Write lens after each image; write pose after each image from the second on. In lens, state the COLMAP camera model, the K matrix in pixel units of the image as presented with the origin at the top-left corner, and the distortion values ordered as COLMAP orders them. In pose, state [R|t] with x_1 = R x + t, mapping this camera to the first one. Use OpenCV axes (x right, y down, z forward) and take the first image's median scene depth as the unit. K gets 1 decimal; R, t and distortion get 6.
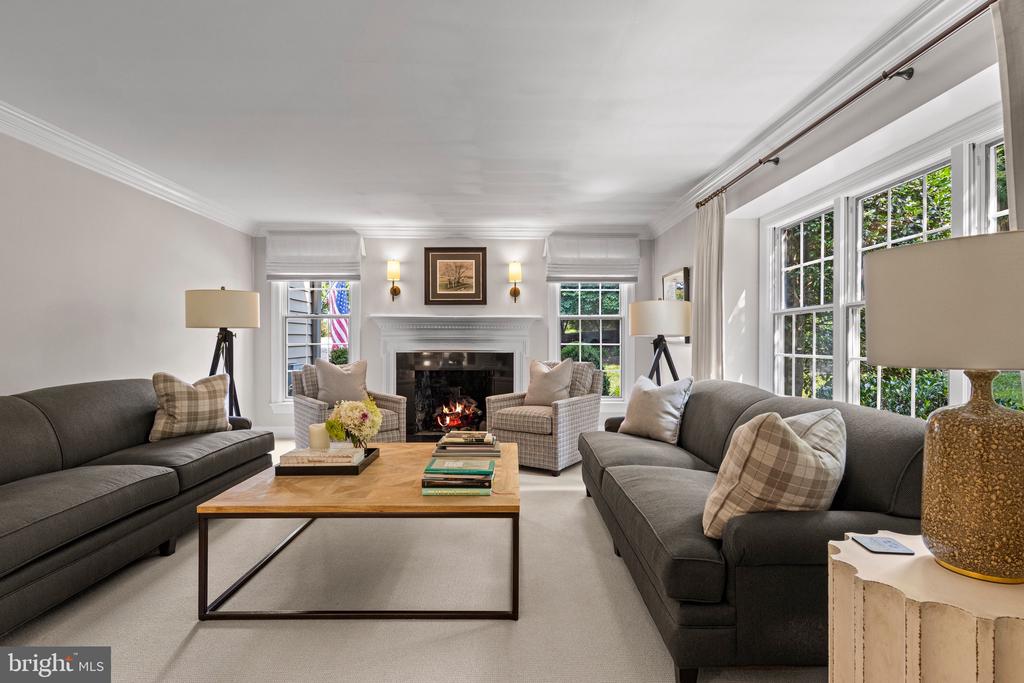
lens RADIAL K [[530.9, 0, 511.9], [0, 530.9, 337.6], [0, 0, 1]] dist [0.016111, -0.001649]
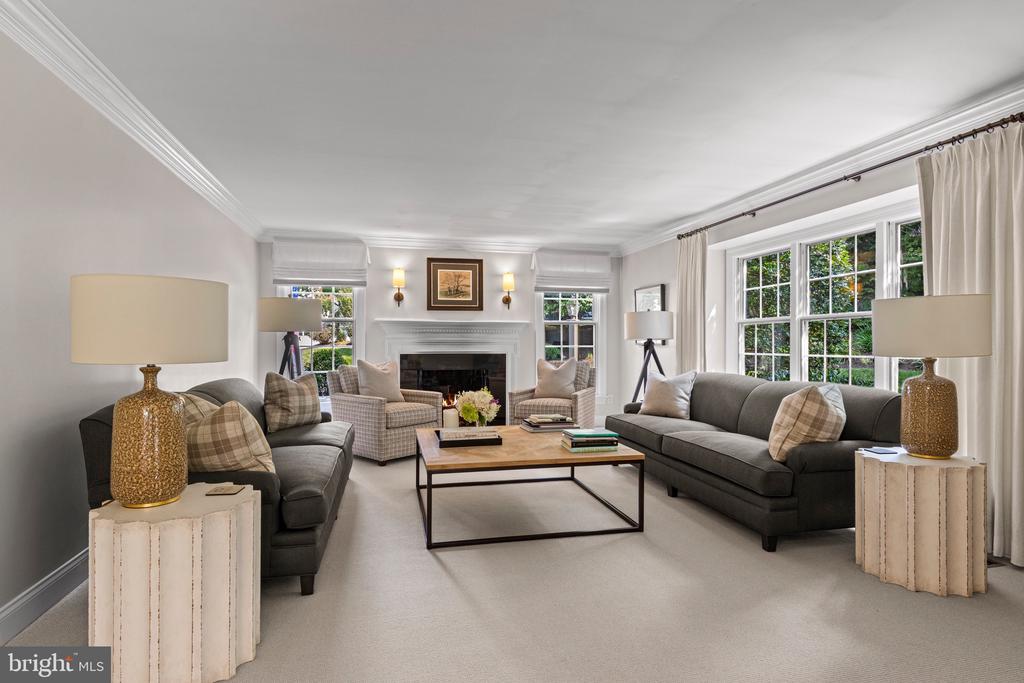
lens RADIAL K [[562.9, 0, 510.3], [0, 562.9, 337.4], [0, 0, 1]] dist [0.016040, -0.000541]
pose [[0.974182, 0.001489, 0.225759, -0.366678], [-0.000757, 0.999994, -0.003333, -0.003193], [-0.225762, 0.003076, 0.974178, -0.233889]]
